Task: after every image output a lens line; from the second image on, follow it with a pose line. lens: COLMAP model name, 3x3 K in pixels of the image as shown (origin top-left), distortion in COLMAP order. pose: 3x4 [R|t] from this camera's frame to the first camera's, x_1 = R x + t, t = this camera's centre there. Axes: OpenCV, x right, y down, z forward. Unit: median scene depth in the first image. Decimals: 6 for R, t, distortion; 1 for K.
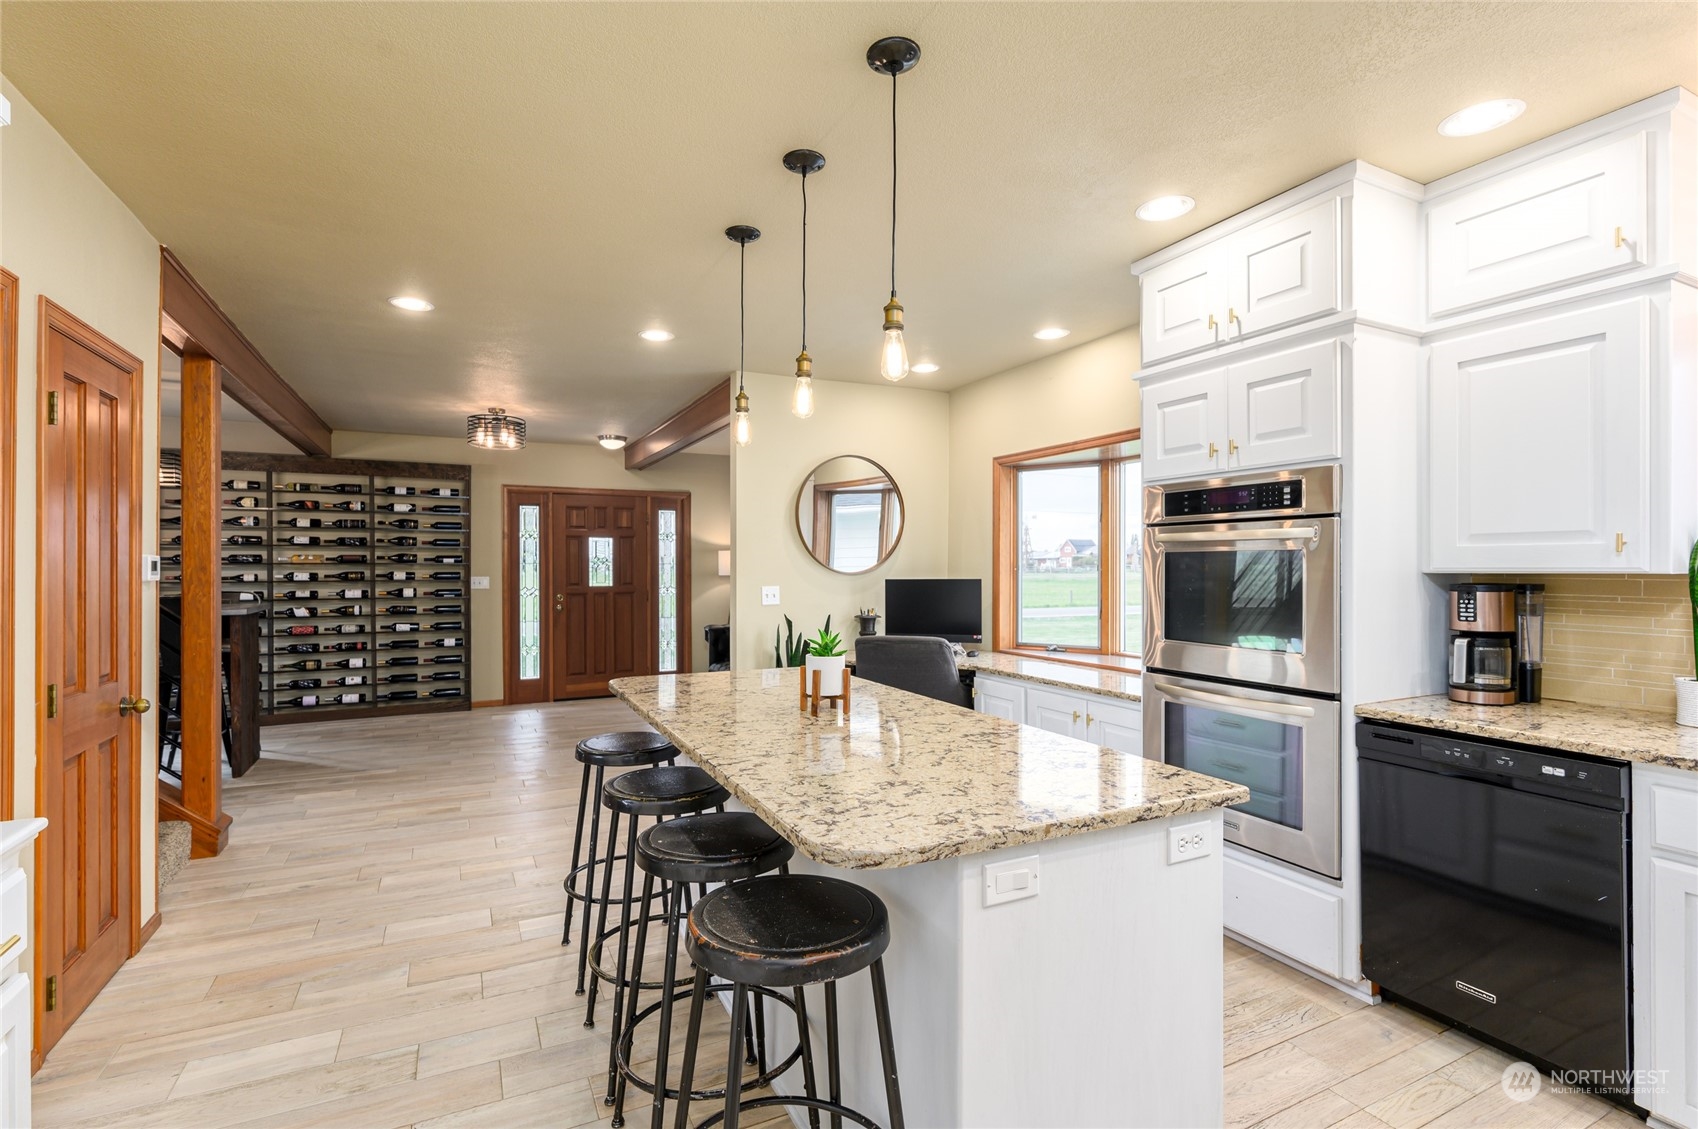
lens RADIAL K [[788.4, 0, 842.4], [0, 788.4, 566.2], [0, 0, 1]] dist [0.000756, -0.000369]
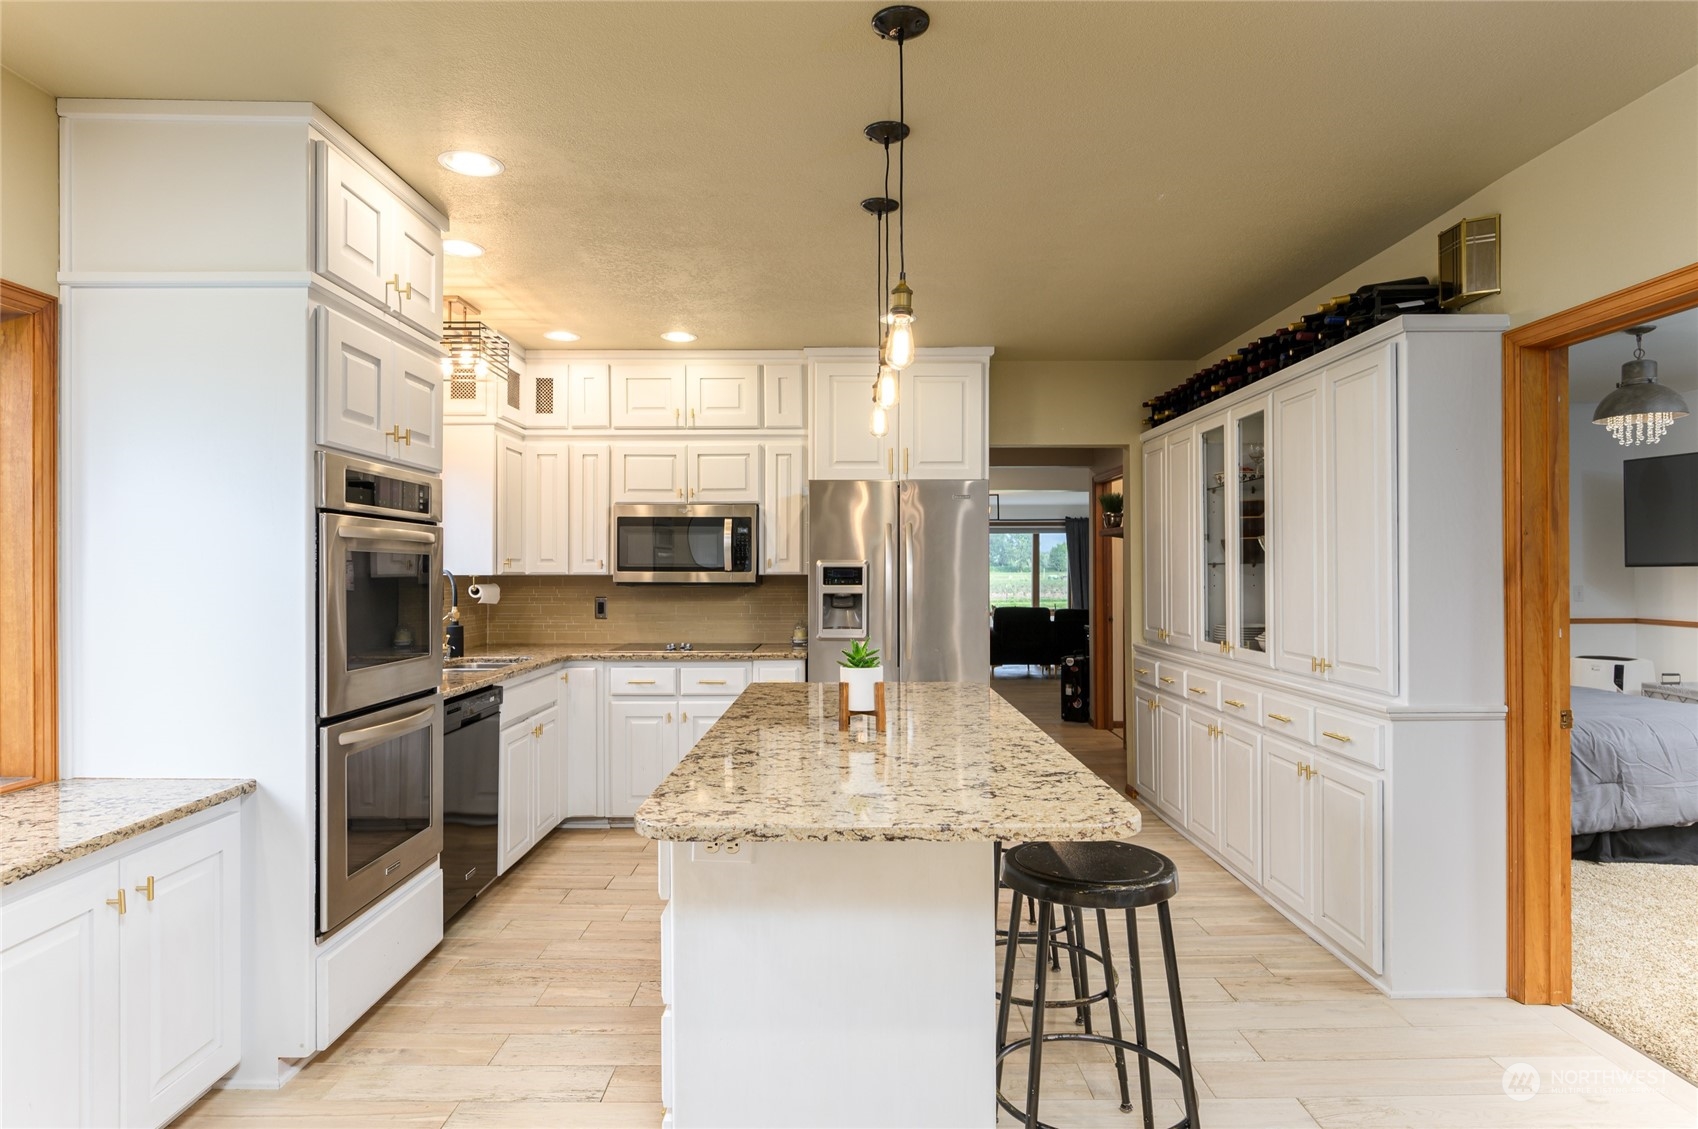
lens RADIAL K [[958.3, 0, 836.2], [0, 958.3, 573.3], [0, 0, 1]] dist [0.000420, -0.000033]
pose [[-0.891947, 0.000394, 0.452140, -0.446886], [0.001605, 0.999996, 0.002296, 0.001327], [-0.452137, 0.002773, -0.891944, 1.808933]]
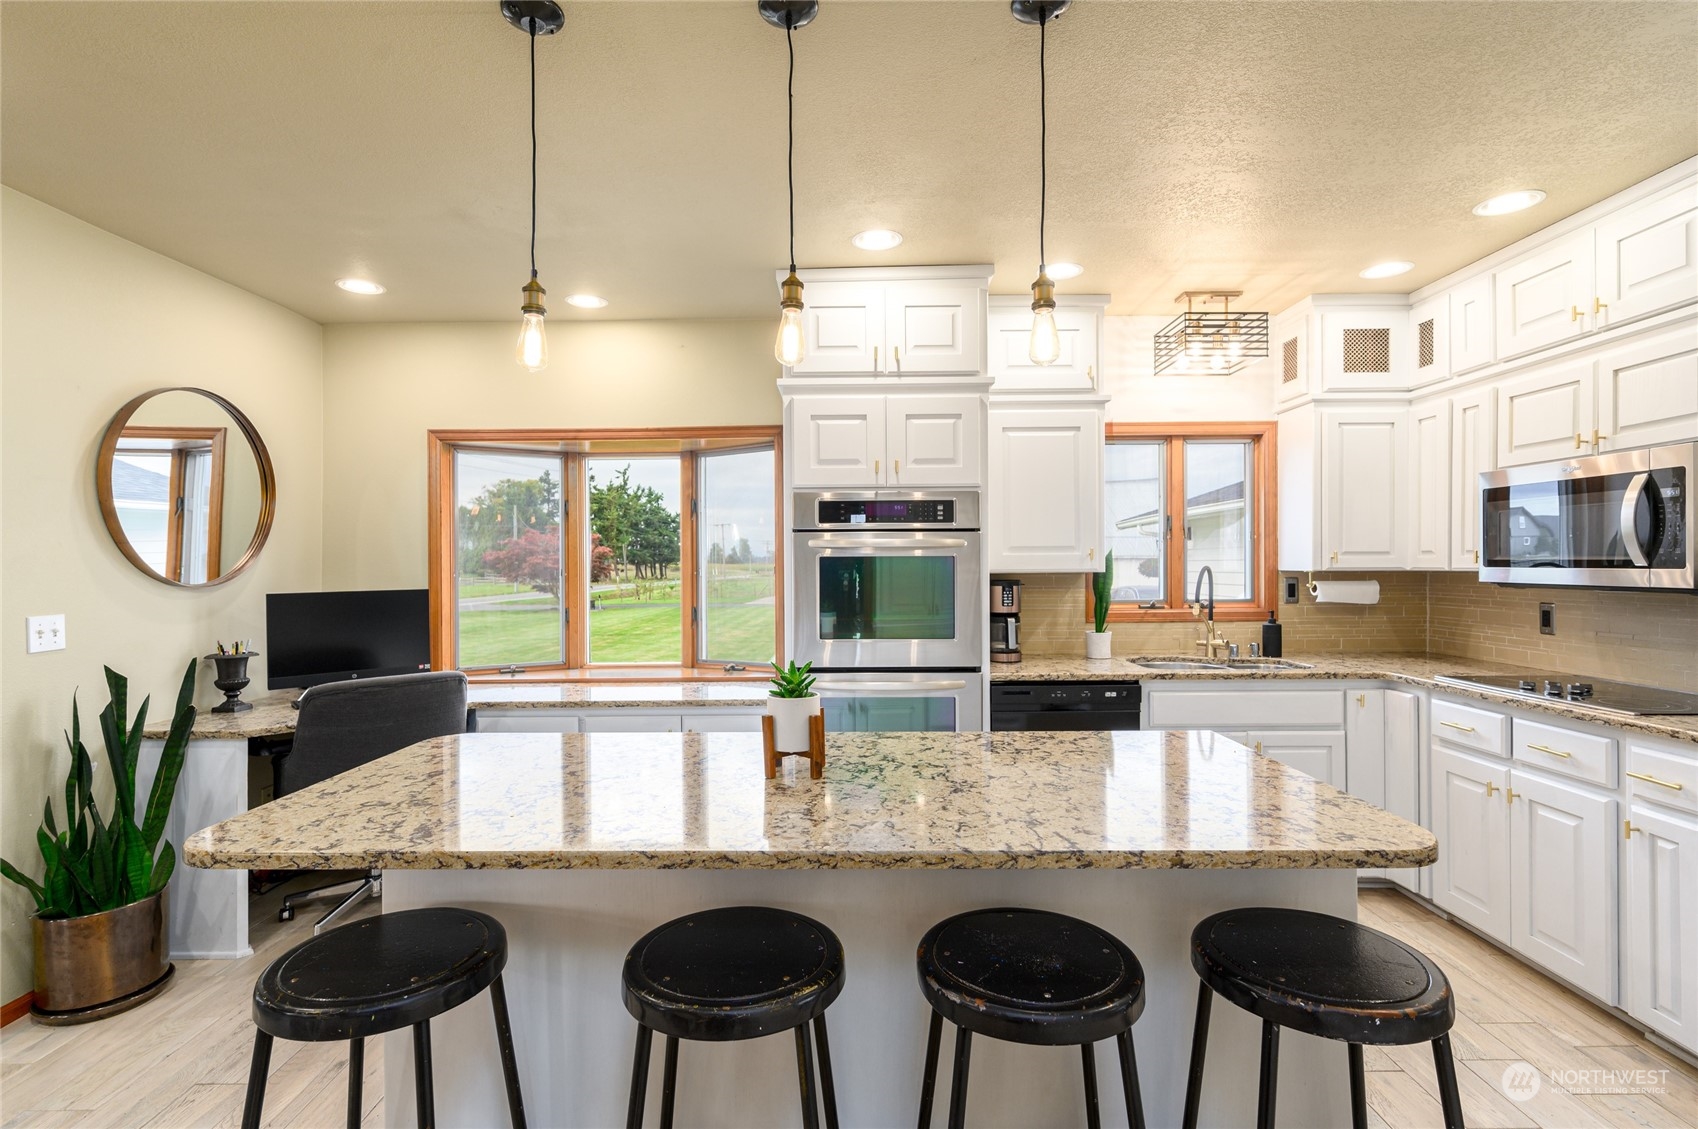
lens RADIAL K [[788.4, 0, 842.4], [0, 788.4, 566.2], [0, 0, 1]] dist [0.000756, -0.000369]
pose [[0.451258, -0.003263, 0.892387, -0.594817], [0.006412, 0.999979, 0.000414, -0.006149], [-0.892370, 0.005535, 0.451270, 0.567966]]
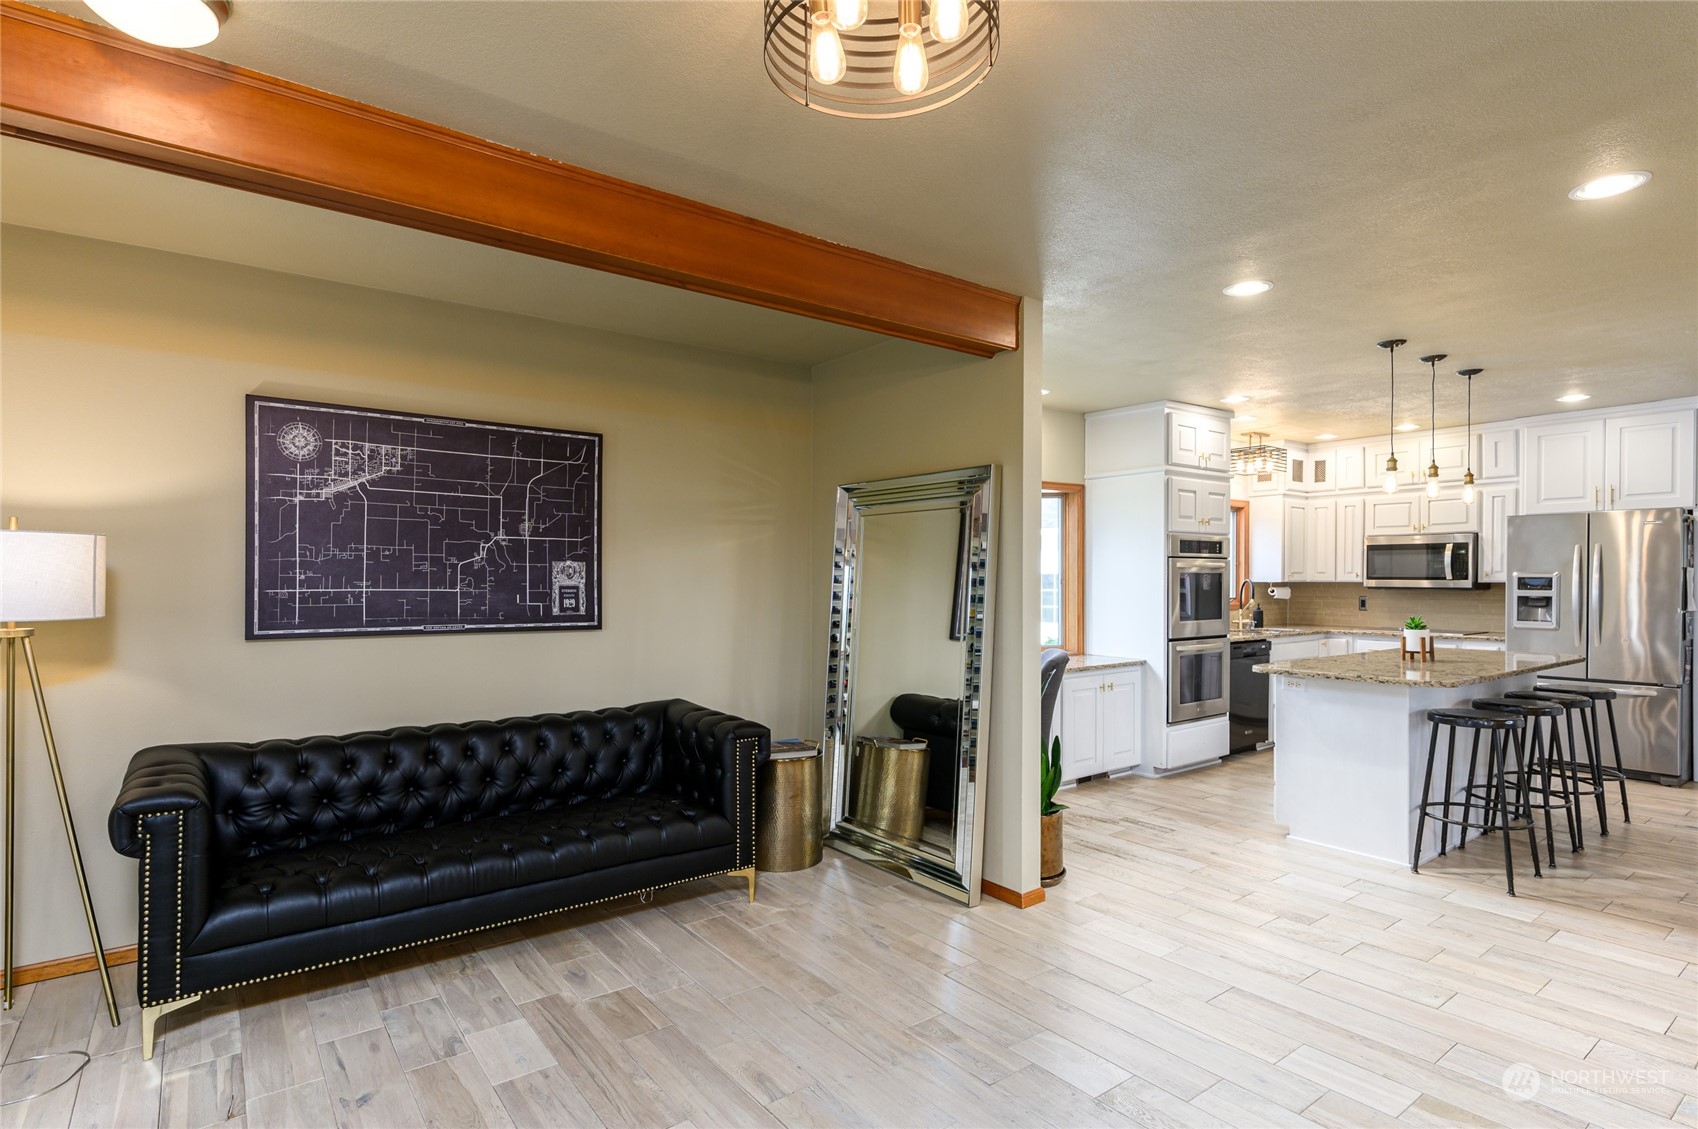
lens RADIAL K [[840.4, 0, 845.8], [0, 840.4, 584.2], [0, 0, 1]] dist [0.000198, -0.000391]
pose [[-0.171342, -0.006850, 0.985188, -1.534842], [0.002410, 0.999970, 0.007372, -0.008756], [-0.985209, 0.003638, -0.171320, 2.372325]]
